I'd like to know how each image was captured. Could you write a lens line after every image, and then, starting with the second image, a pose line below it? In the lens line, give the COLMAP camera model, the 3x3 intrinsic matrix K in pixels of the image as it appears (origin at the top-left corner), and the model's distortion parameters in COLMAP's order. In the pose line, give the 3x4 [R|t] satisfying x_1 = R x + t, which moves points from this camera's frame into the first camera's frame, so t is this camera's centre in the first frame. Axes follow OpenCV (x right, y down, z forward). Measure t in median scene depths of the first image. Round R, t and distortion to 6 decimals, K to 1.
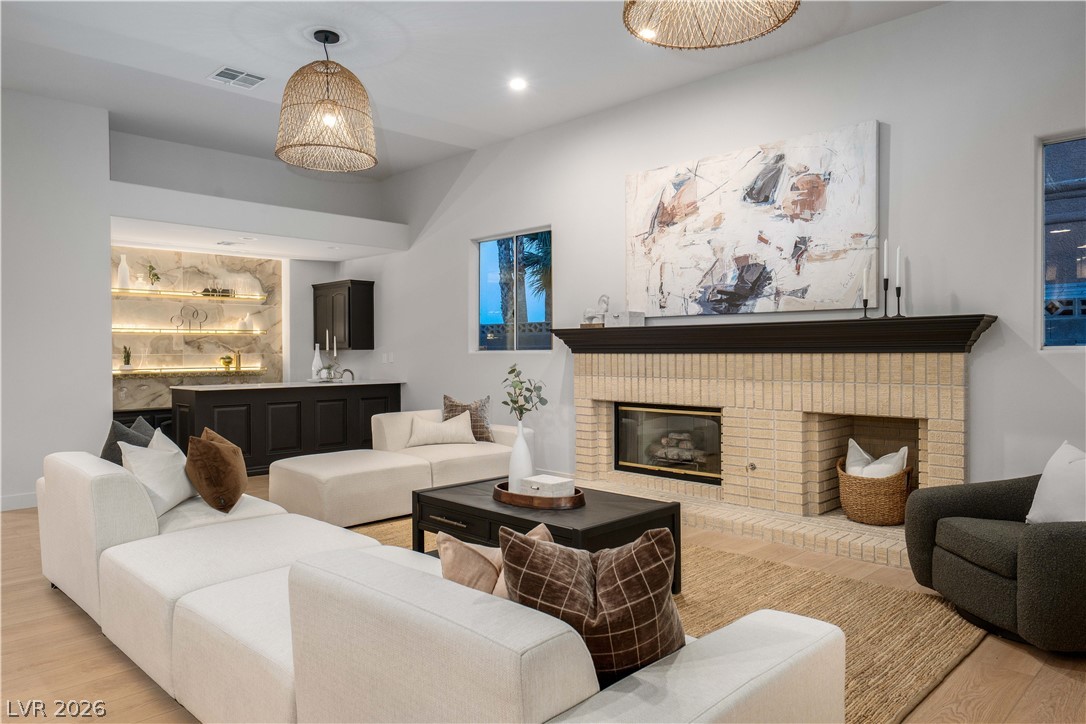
lens RADIAL K [[733.4, 0, 542.2], [0, 733.4, 360.6], [0, 0, 1]] dist [0.006309, 0.000796]
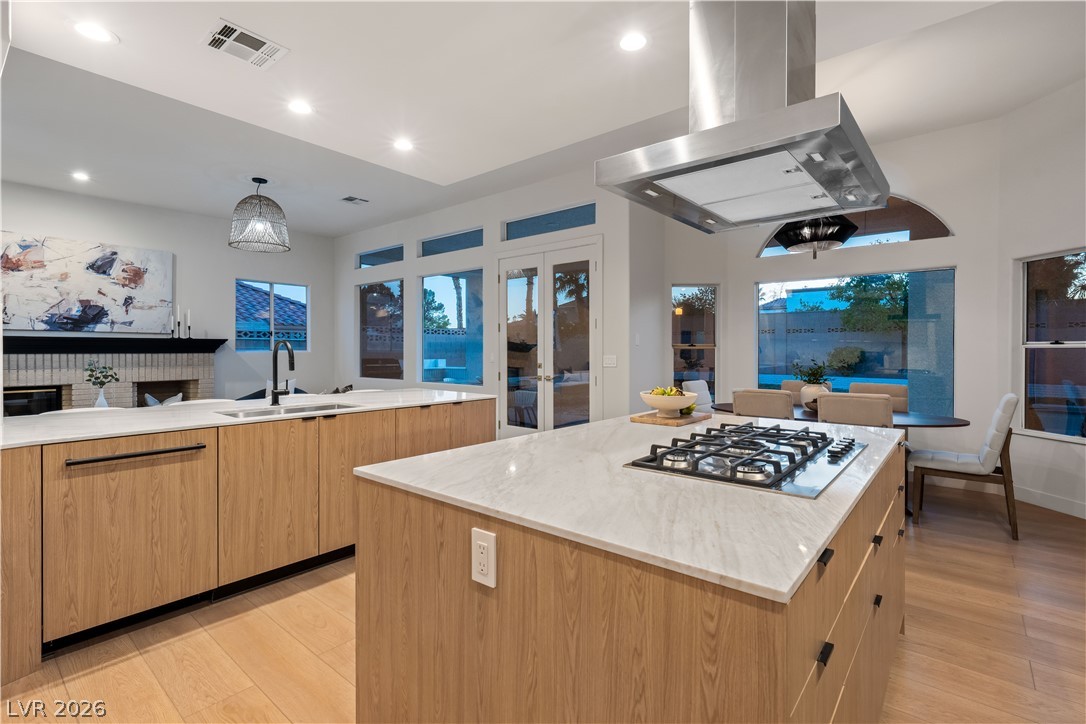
lens RADIAL K [[511.2, 0, 542.5], [0, 511.2, 355.9], [0, 0, 1]] dist [-0.000340, 0.000045]
pose [[-0.088177, -0.010279, 0.996052, -1.117425], [0.007979, 0.999907, 0.011025, -0.009123], [-0.996073, 0.008920, -0.088087, -0.011306]]
